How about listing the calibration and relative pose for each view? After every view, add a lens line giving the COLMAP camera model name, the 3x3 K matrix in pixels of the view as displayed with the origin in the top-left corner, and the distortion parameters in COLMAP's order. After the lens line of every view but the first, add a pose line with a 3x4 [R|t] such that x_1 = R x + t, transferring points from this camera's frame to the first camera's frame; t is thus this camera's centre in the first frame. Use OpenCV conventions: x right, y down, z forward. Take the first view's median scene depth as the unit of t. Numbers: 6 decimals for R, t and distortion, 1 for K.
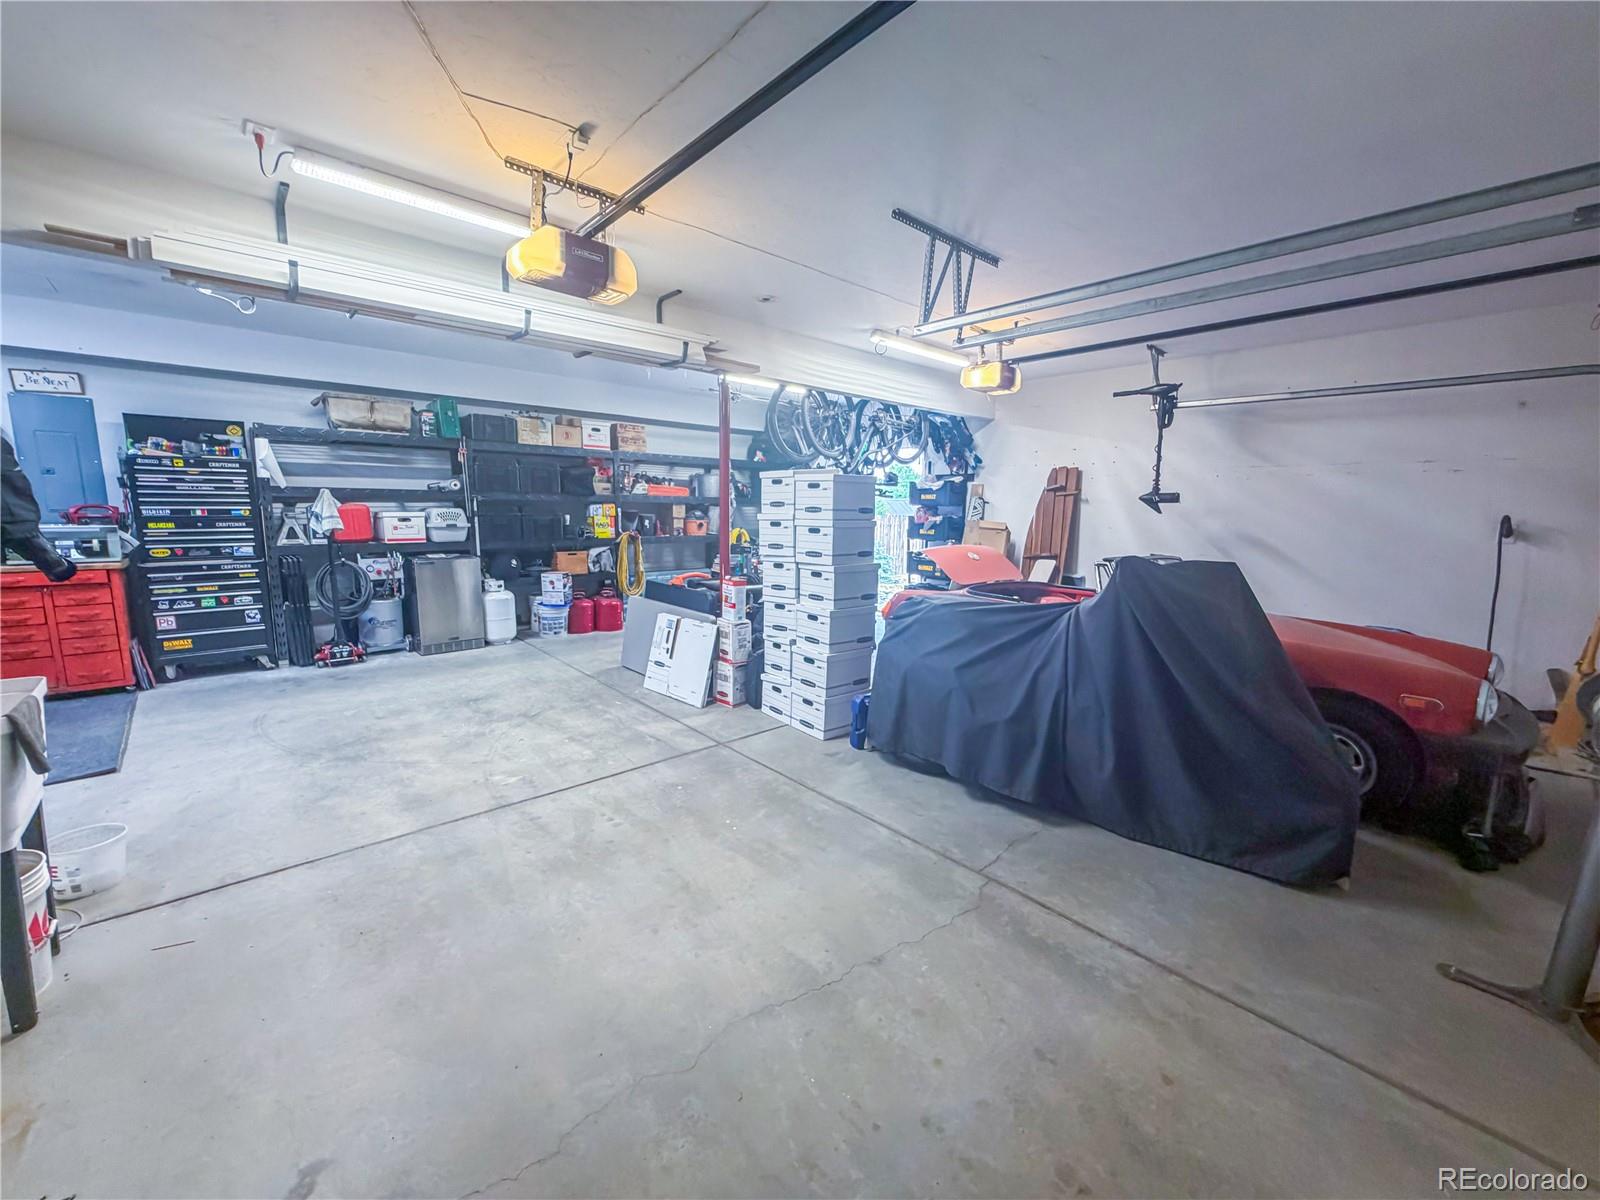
lens RADIAL K [[636.9, 0, 796.2], [0, 636.9, 601.9], [0, 0, 1]] dist [-0.000644, 0.000167]
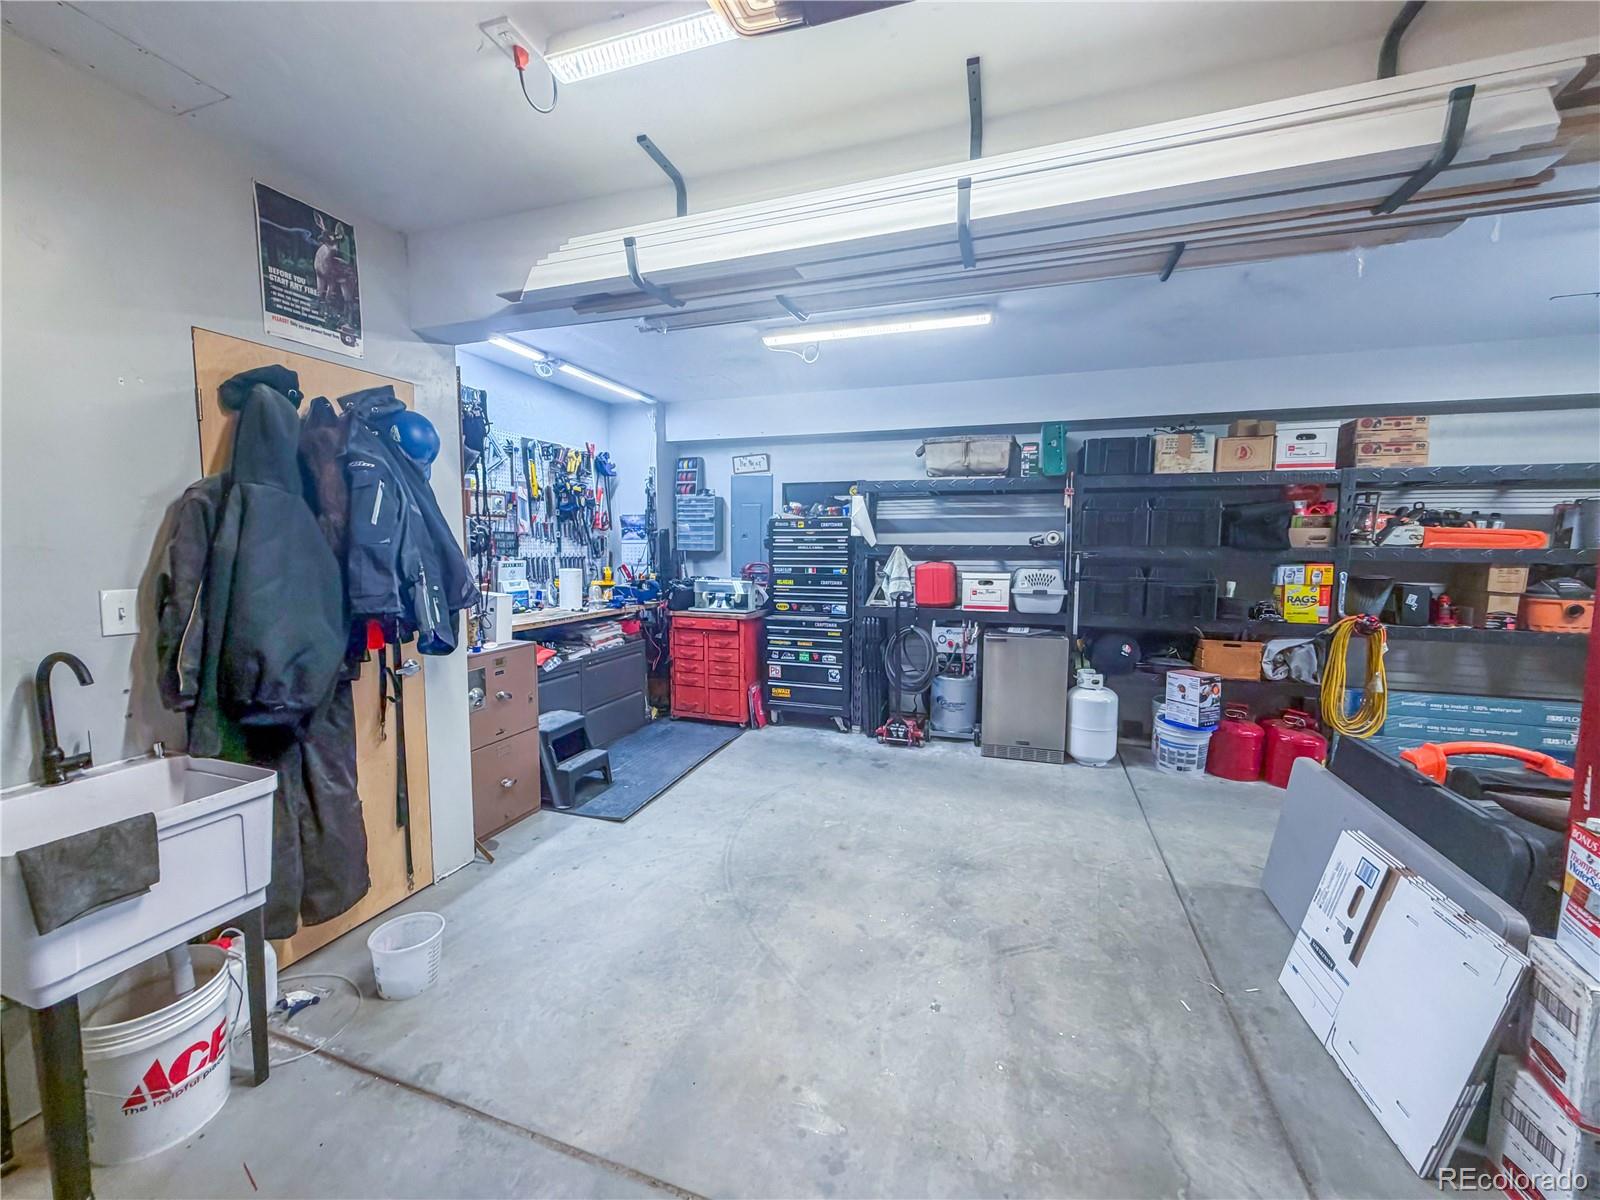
lens RADIAL K [[636.9, 0, 796.2], [0, 636.9, 601.9], [0, 0, 1]] dist [-0.000644, 0.000167]
pose [[0.479143, 0.066398, -0.875222, -0.025782], [-0.131493, 0.991312, 0.003219, -0.077342], [0.867832, 0.113543, 0.483711, 0.412575]]
